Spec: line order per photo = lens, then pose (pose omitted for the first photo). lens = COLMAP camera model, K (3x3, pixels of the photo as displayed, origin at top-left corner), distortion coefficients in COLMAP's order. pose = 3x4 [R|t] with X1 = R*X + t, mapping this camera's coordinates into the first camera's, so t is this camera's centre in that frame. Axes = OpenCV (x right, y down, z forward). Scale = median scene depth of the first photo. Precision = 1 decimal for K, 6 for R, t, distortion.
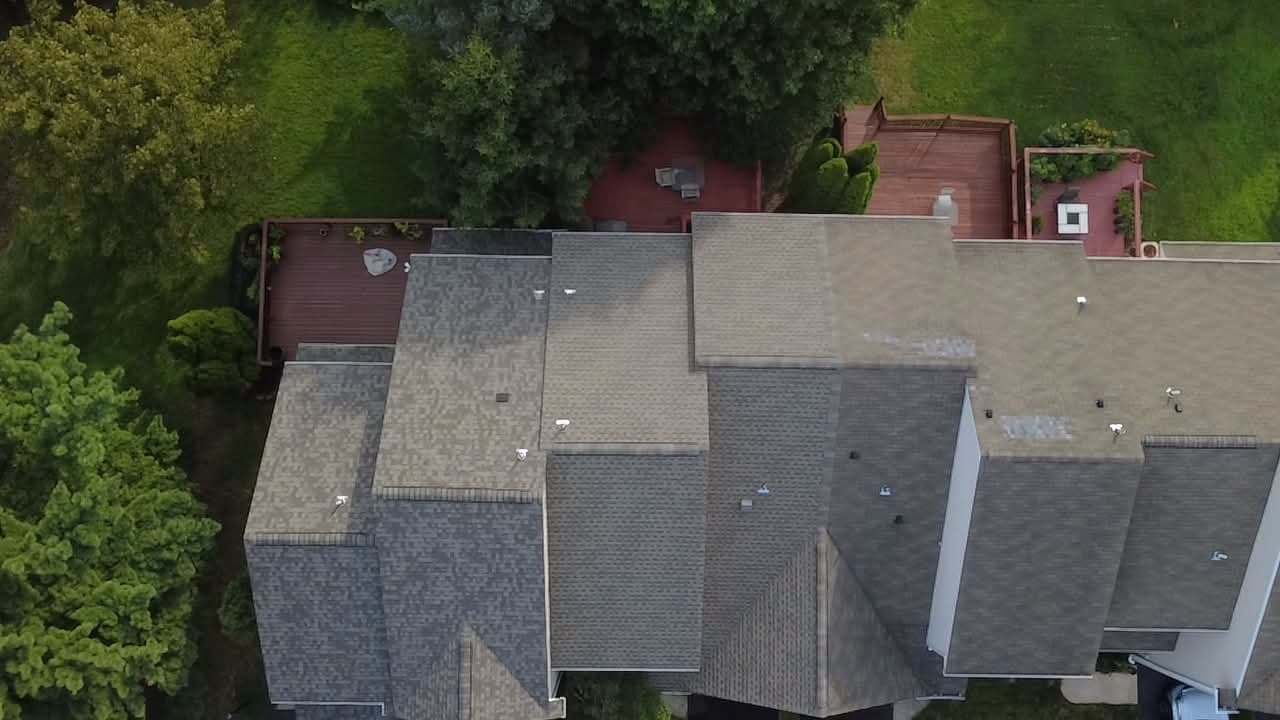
lens RADIAL K [[916.3, 0, 640.0], [0, 916.3, 360.0], [0, 0, 1]] dist [-0.003612, -0.000070]
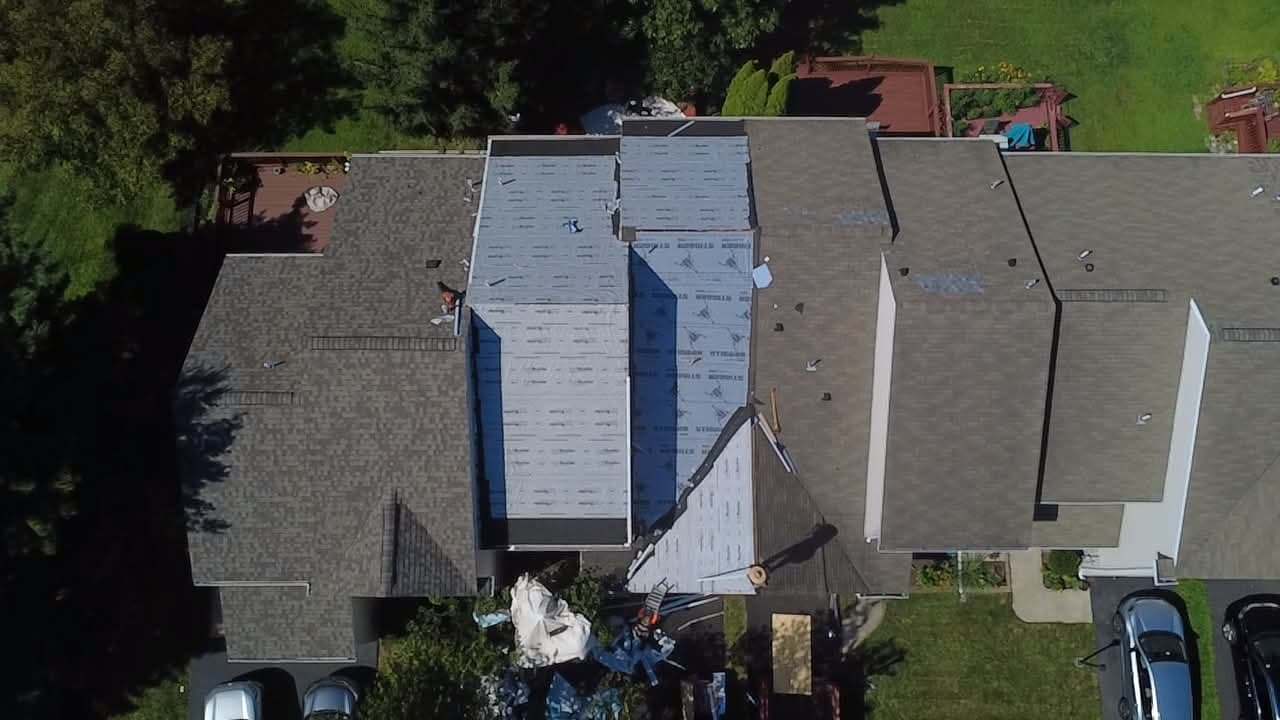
lens RADIAL K [[916.3, 0, 640.0], [0, 916.3, 360.0], [0, 0, 1]] dist [-0.003612, -0.000070]
pose [[0.999893, -0.014122, 0.003811, 0.078856], [0.014501, 0.991170, -0.131798, 0.284705], [-0.001916, 0.131839, 0.991269, -0.006912]]
